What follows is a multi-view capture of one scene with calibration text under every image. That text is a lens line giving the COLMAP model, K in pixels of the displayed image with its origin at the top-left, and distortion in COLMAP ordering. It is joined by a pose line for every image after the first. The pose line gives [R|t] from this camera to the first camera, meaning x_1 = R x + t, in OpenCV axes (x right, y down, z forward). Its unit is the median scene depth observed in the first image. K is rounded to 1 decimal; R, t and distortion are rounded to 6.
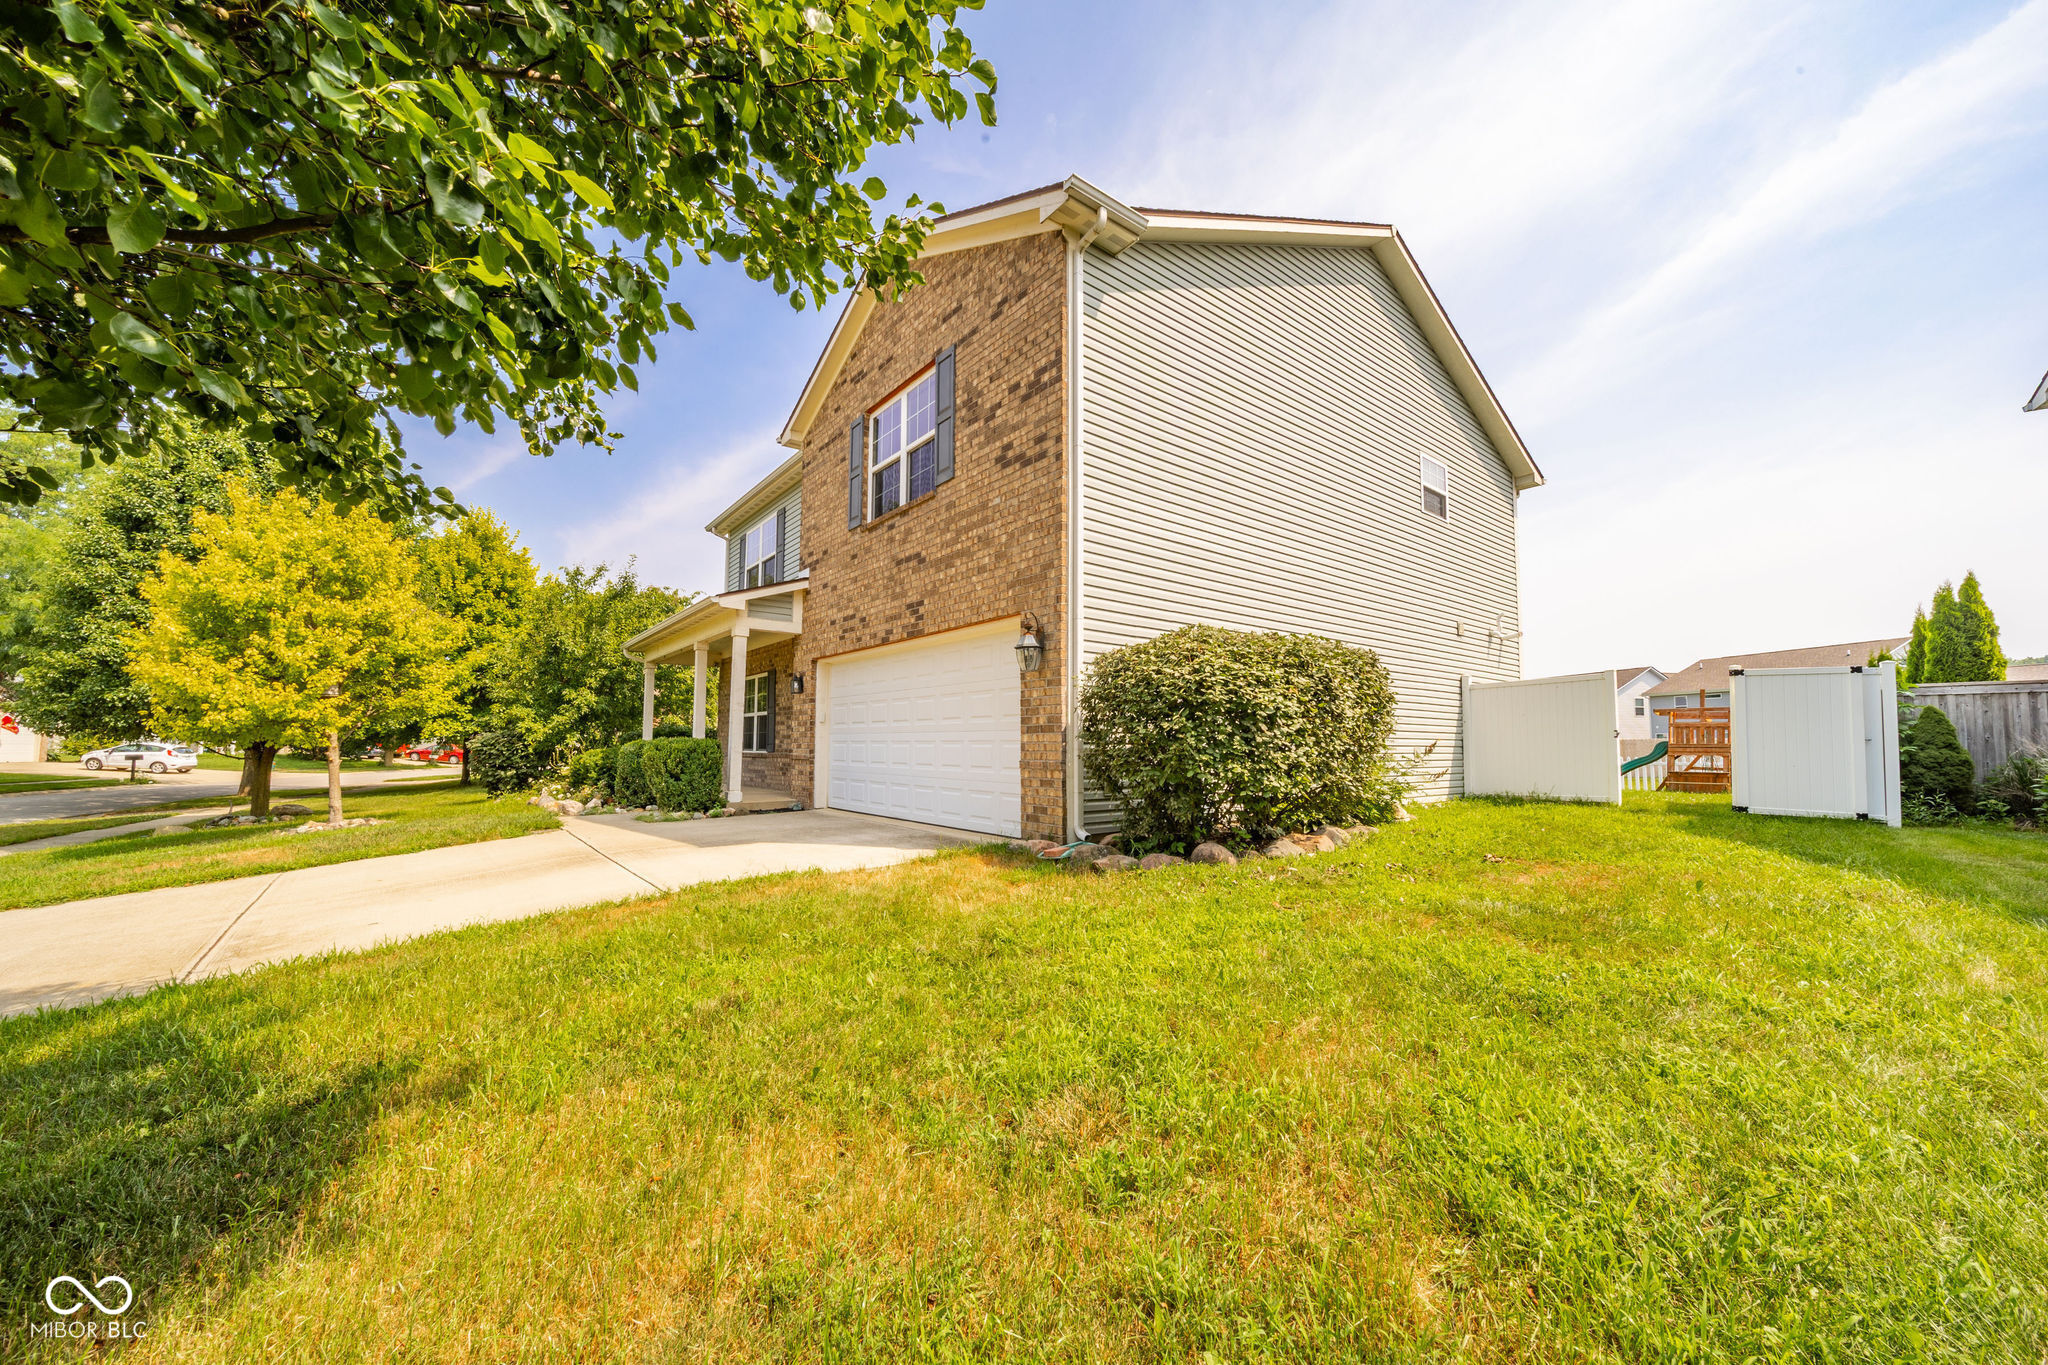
lens RADIAL K [[781.3, 0, 1044.4], [0, 781.3, 696.1], [0, 0, 1]] dist [-0.000753, -0.000119]
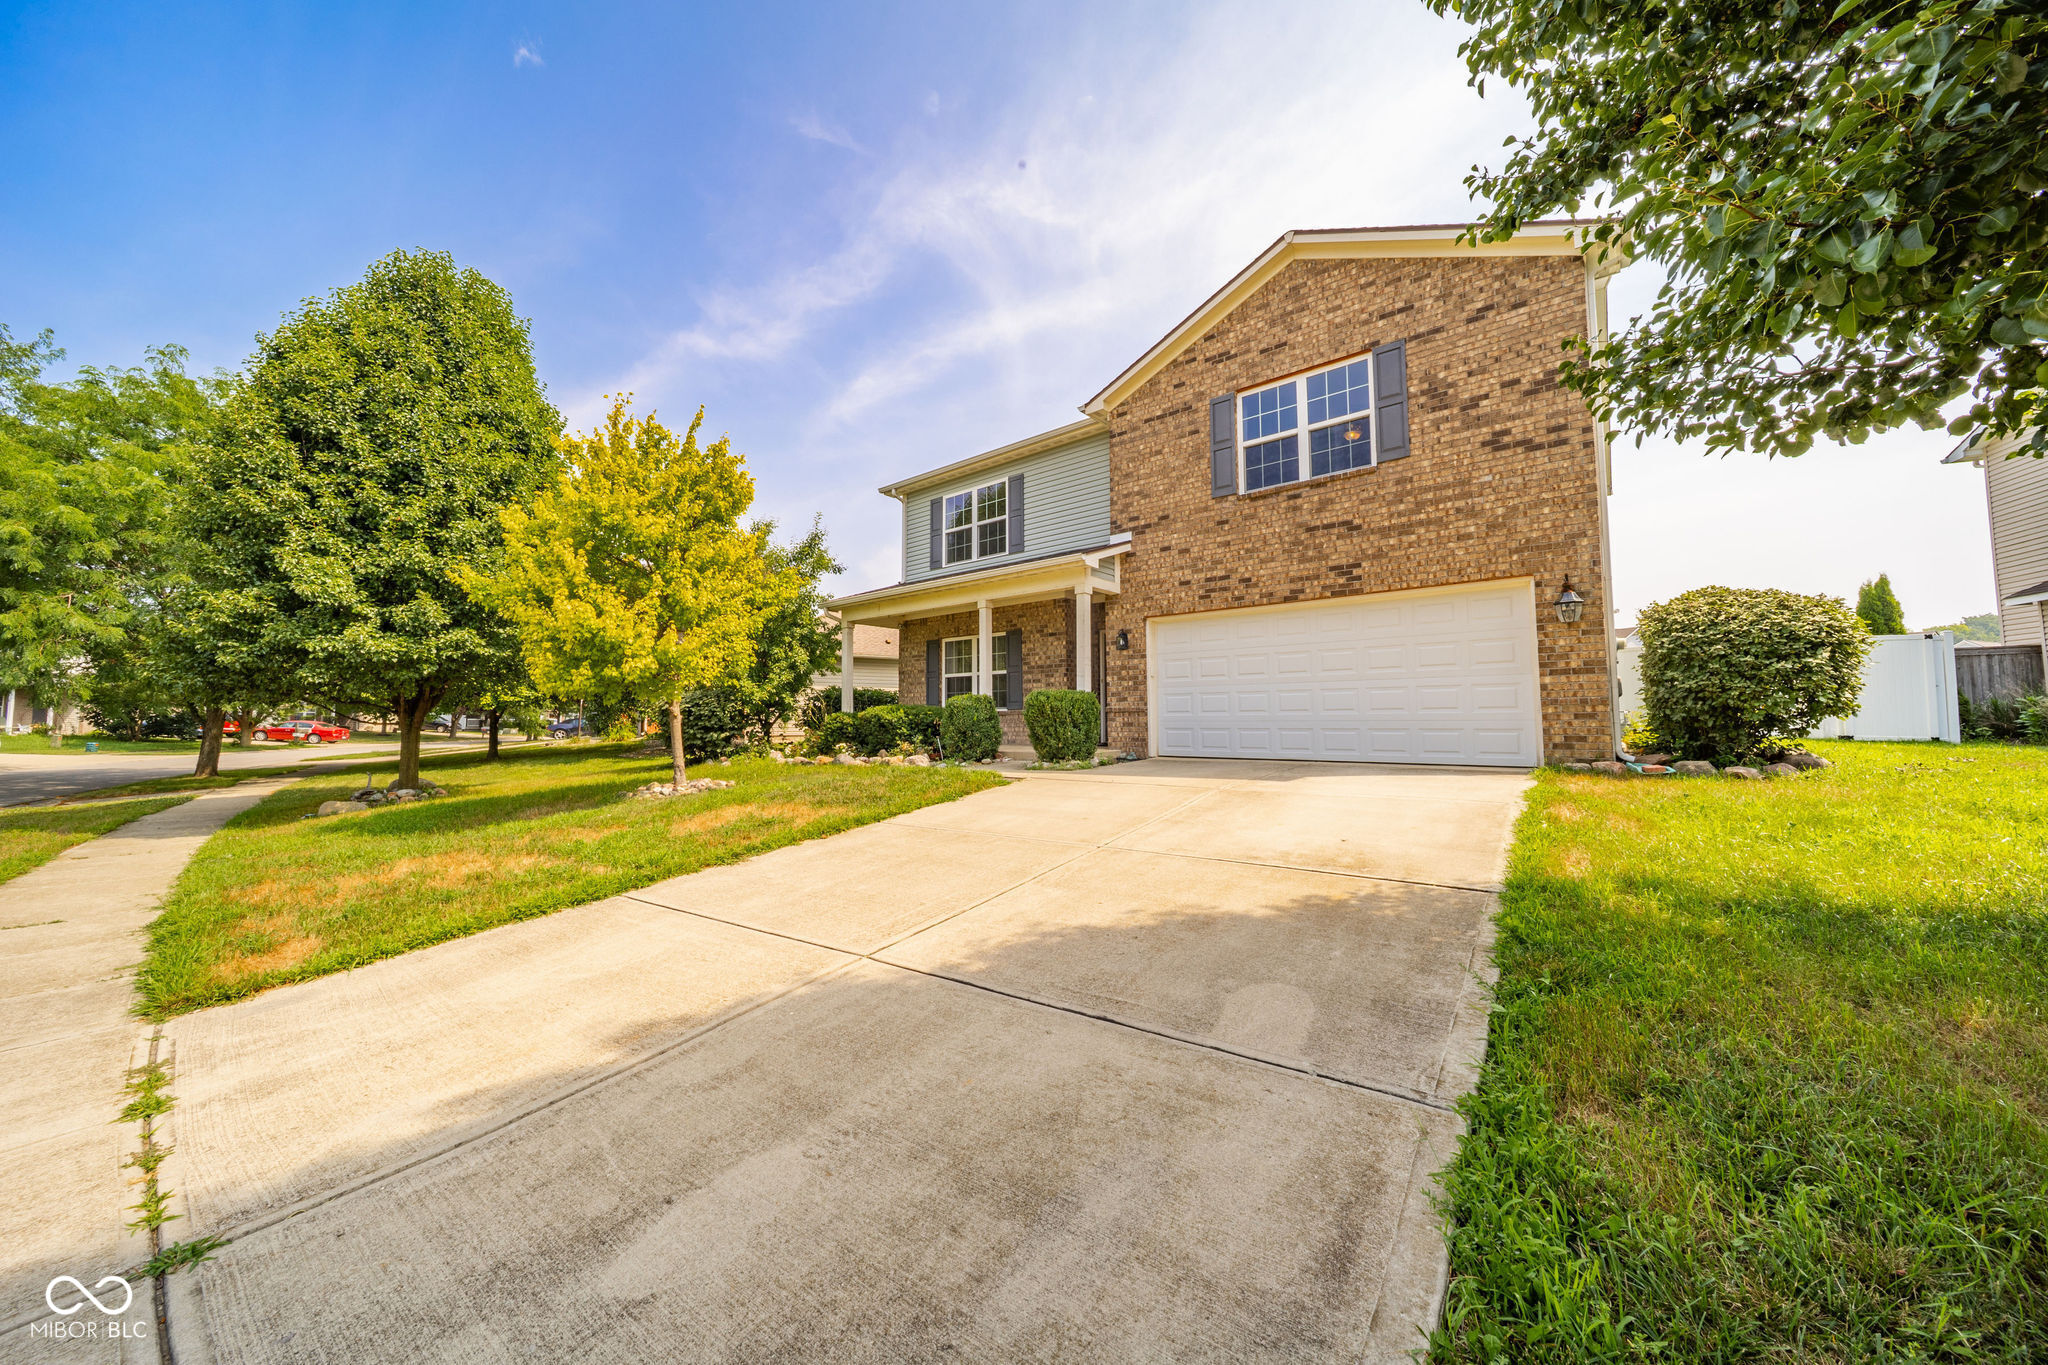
lens RADIAL K [[731.5, 0, 1024.8], [0, 731.5, 675.3], [0, 0, 1]] dist [0.001132, 0.000027]
pose [[0.972654, 0.002598, 0.232246, -0.921661], [-0.002835, 0.999996, 0.000687, 0.042526], [-0.232243, -0.001326, 0.972657, 0.089298]]
